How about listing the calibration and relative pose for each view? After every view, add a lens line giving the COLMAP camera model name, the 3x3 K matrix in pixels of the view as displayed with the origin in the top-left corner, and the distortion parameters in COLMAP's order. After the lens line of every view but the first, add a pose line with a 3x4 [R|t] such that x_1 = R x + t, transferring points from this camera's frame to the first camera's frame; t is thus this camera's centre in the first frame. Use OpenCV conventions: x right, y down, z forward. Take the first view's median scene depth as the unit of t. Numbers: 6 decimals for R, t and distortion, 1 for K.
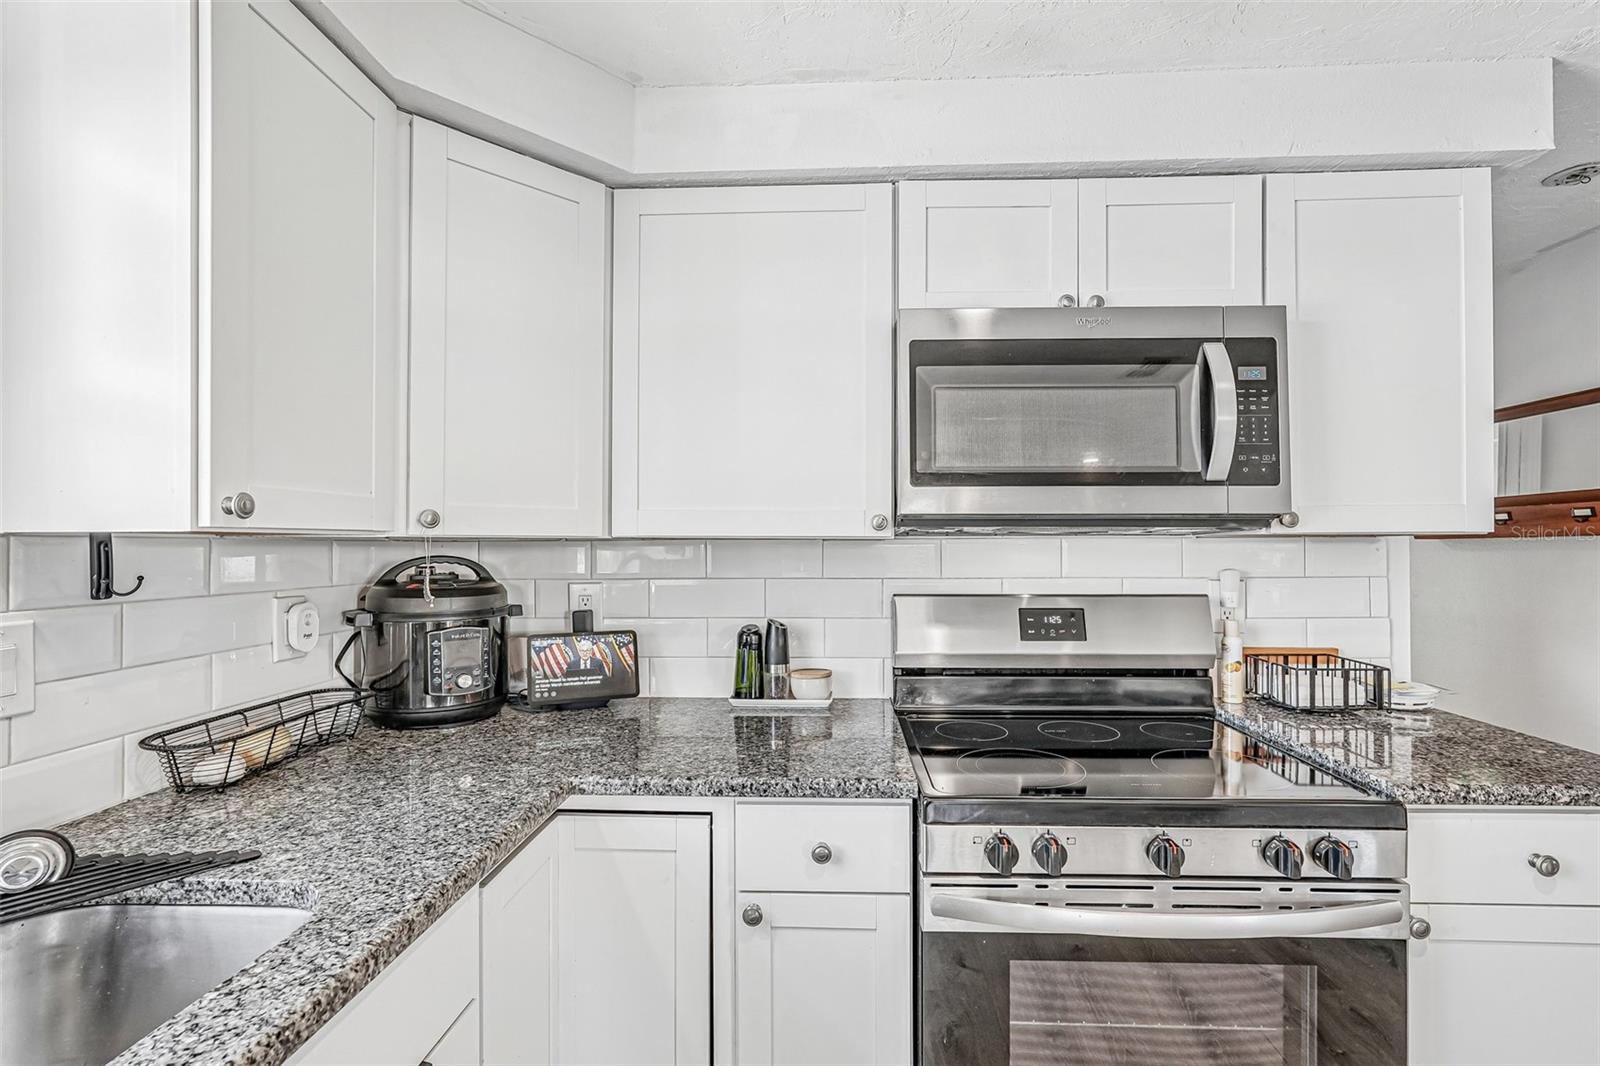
lens RADIAL K [[712.1, 0, 809.6], [0, 712.1, 538.8], [0, 0, 1]] dist [-0.008353, 0.005188]
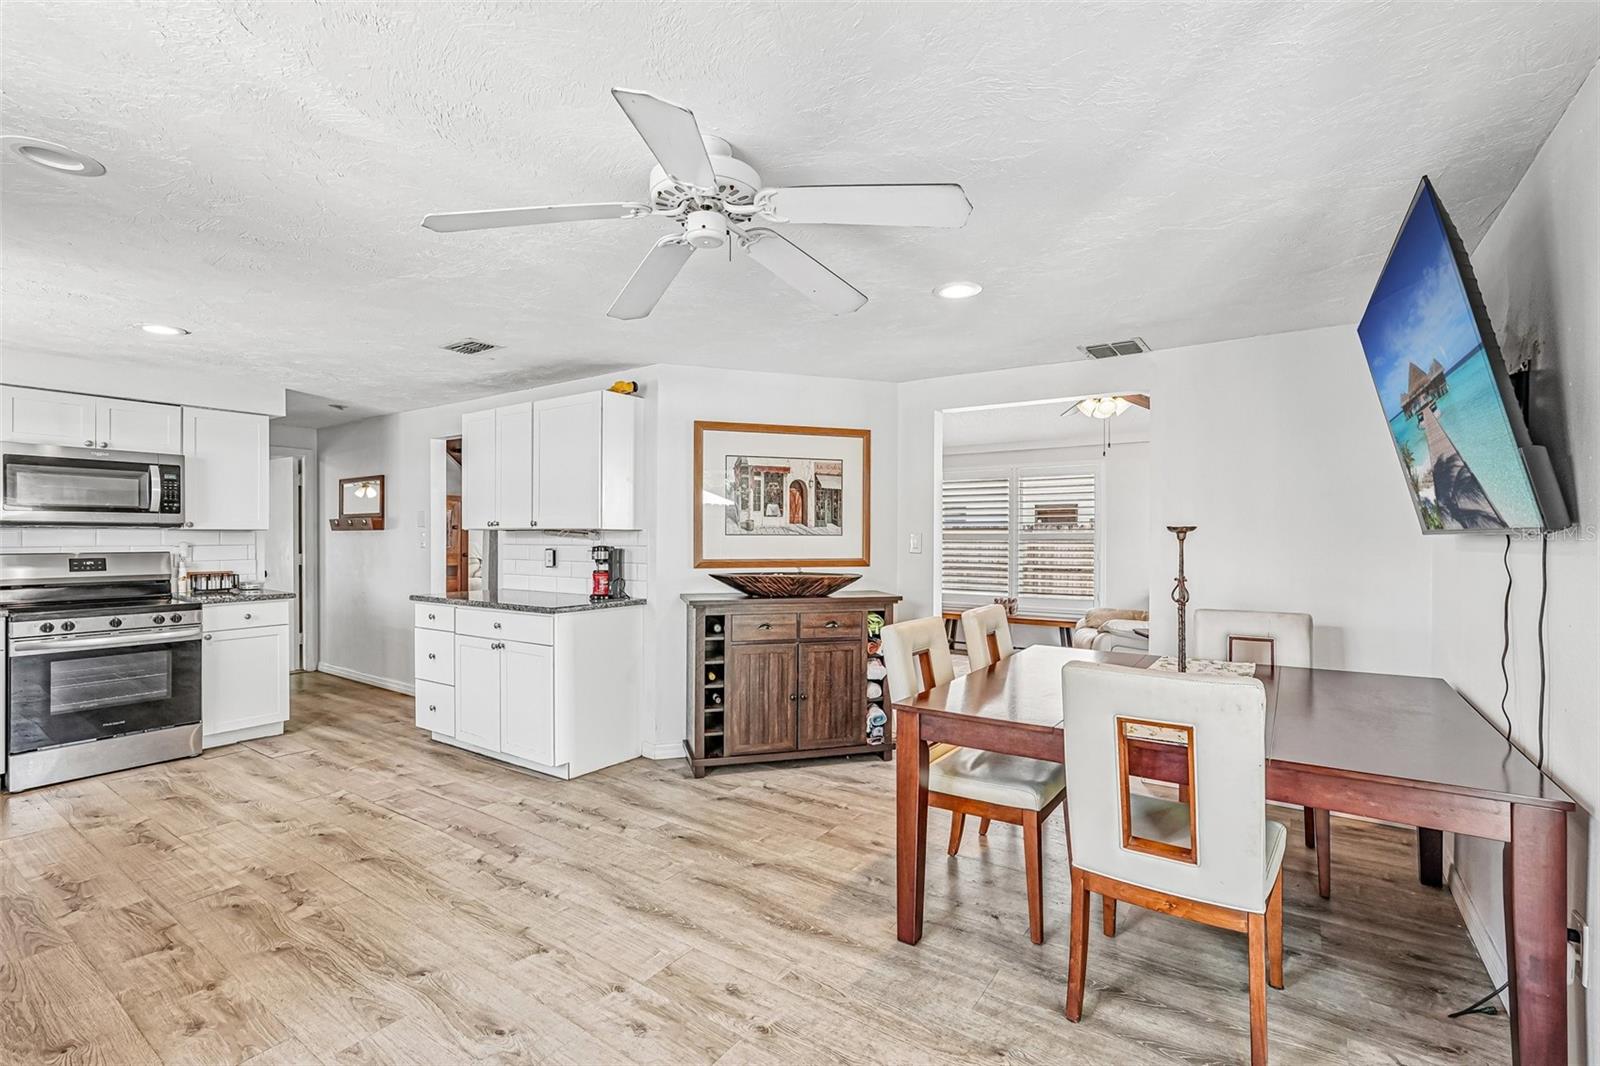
lens RADIAL K [[712.1, 0, 796.7], [0, 712.1, 545.2], [0, 0, 1]] dist [-0.008353, 0.005188]
pose [[0.543430, -0.004784, 0.839441, -0.442787], [-0.014467, 0.999782, 0.015063, -0.022613], [-0.839330, -0.020330, 0.543242, -2.731932]]
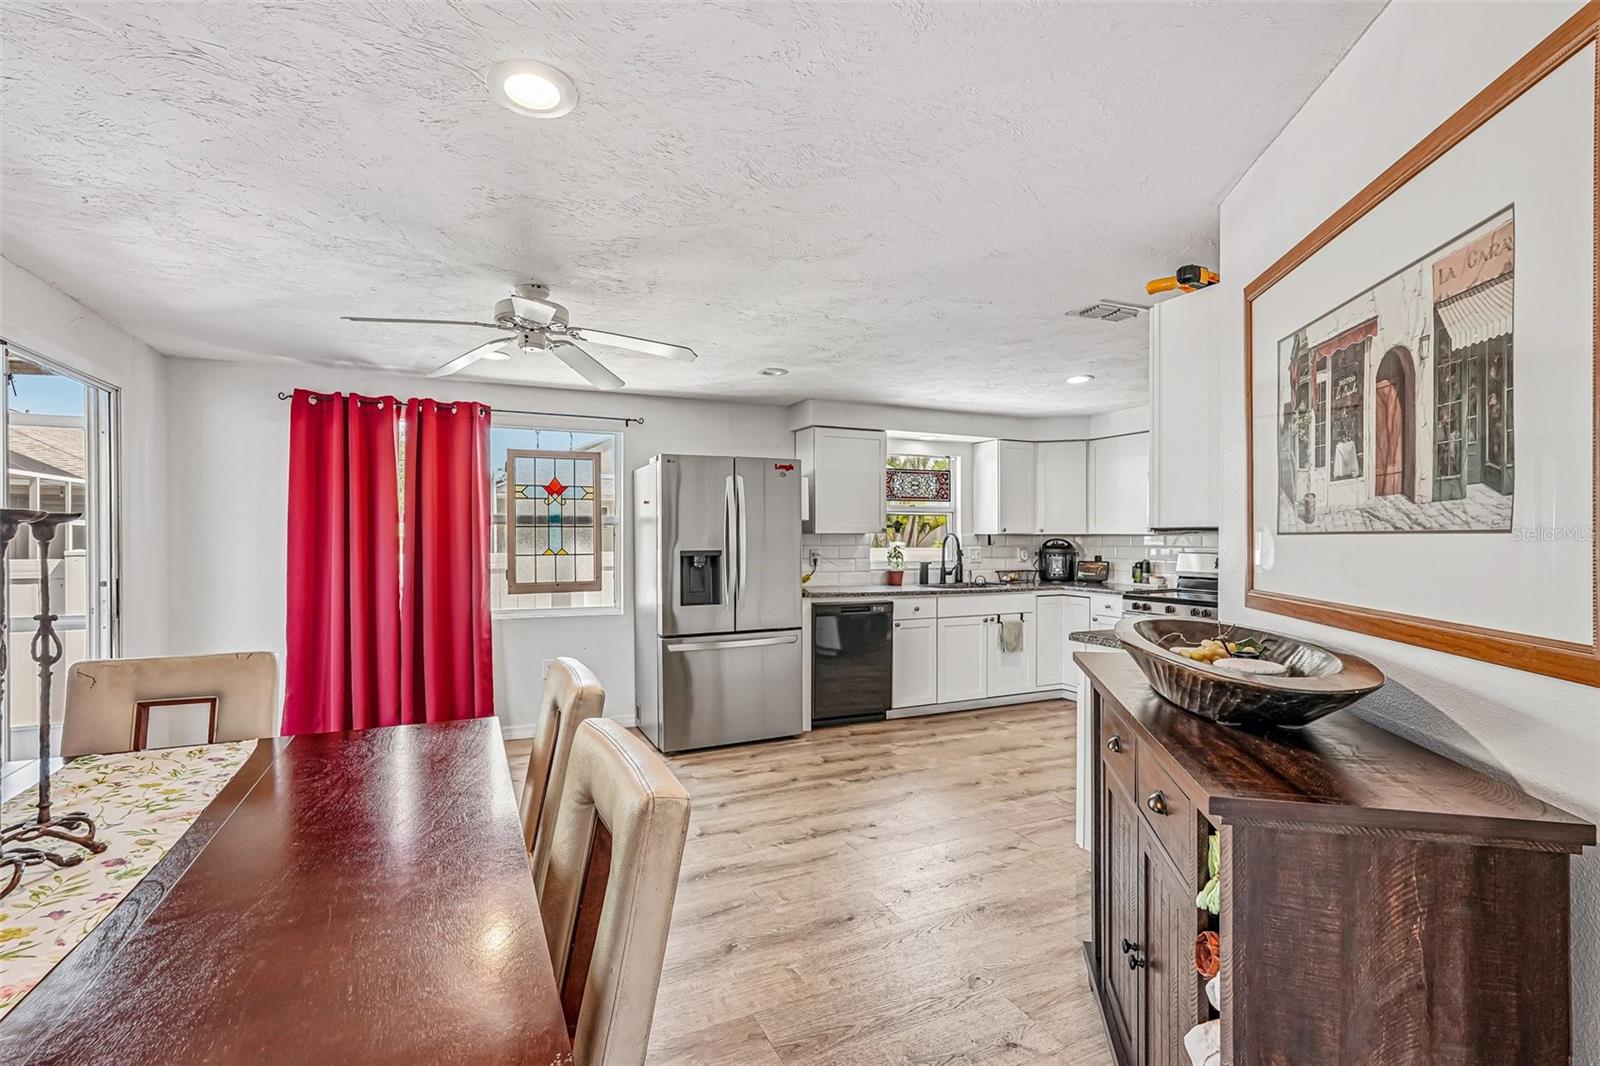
lens RADIAL K [[712.1, 0, 784.8], [0, 712.1, 538.2], [0, 0, 1]] dist [-0.008353, 0.005188]
pose [[0.448072, 0.002892, -0.893993, 2.455331], [0.010705, 0.999906, 0.008601, -0.029770], [0.893933, -0.013424, 0.447999, -2.207013]]
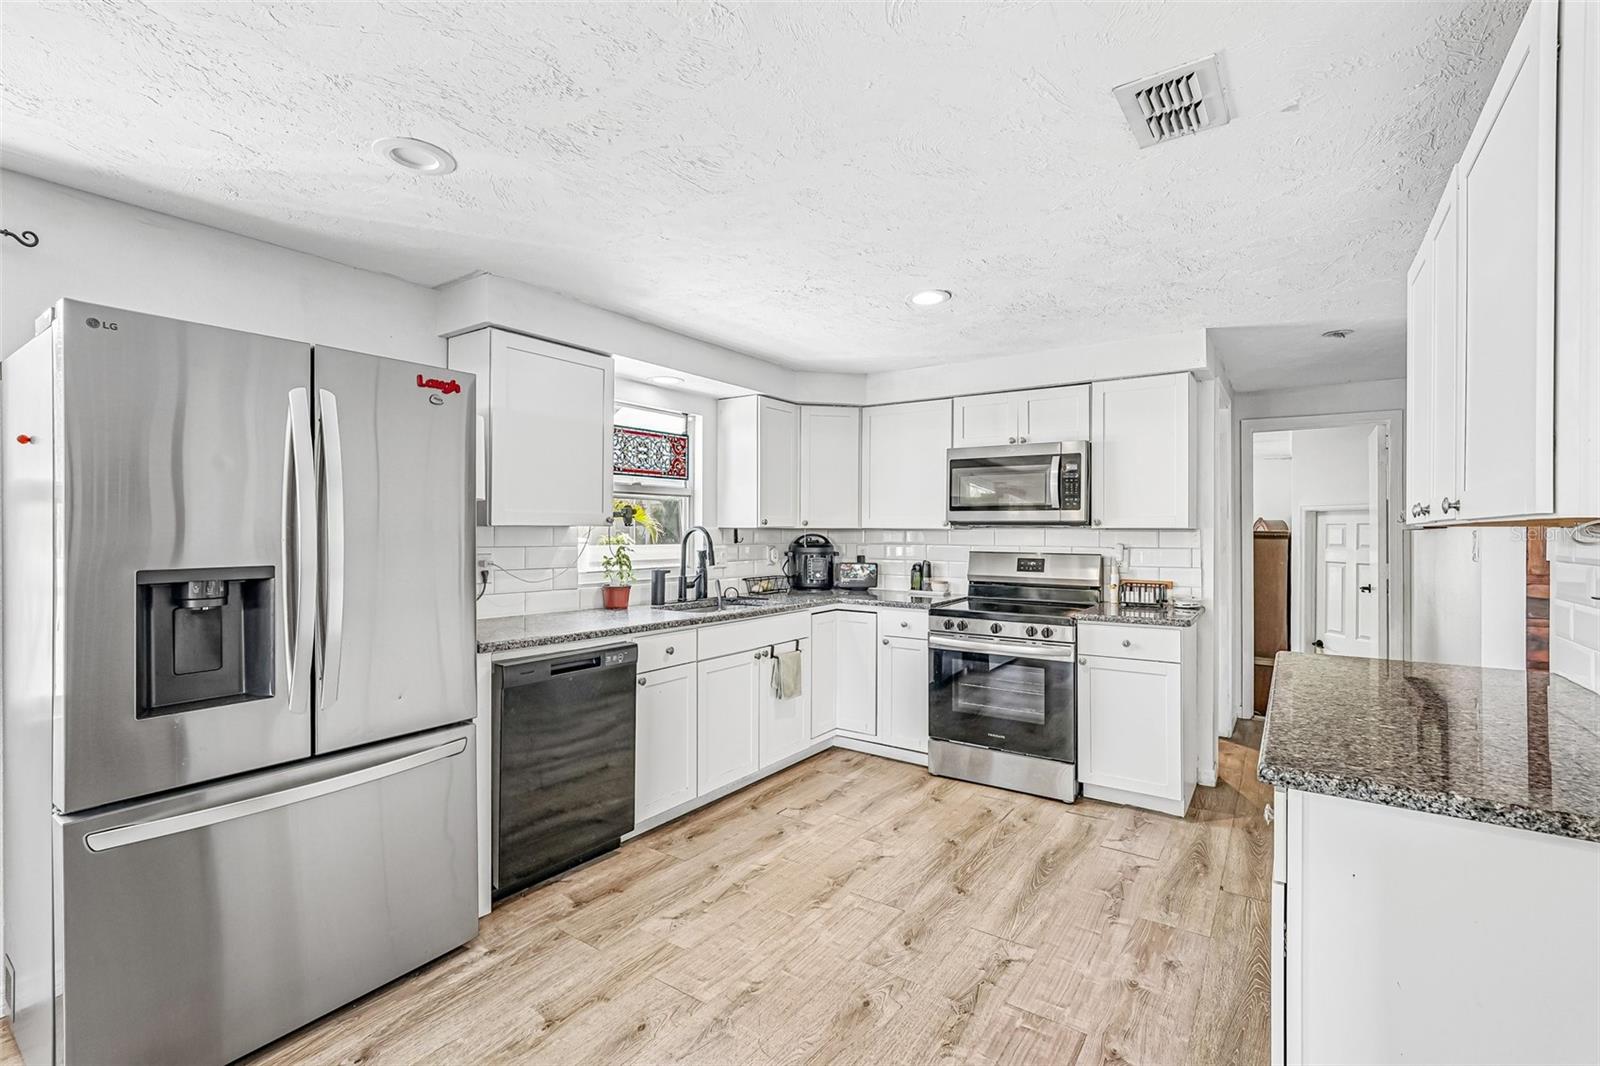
lens RADIAL K [[712.1, 0, 794.2], [0, 712.1, 530.0], [0, 0, 1]] dist [-0.008353, 0.005188]
pose [[0.838674, 0.006291, -0.544598, 1.121686], [0.000466, 0.999925, 0.012268, -0.032156], [0.544634, -0.010543, 0.838608, -1.658391]]
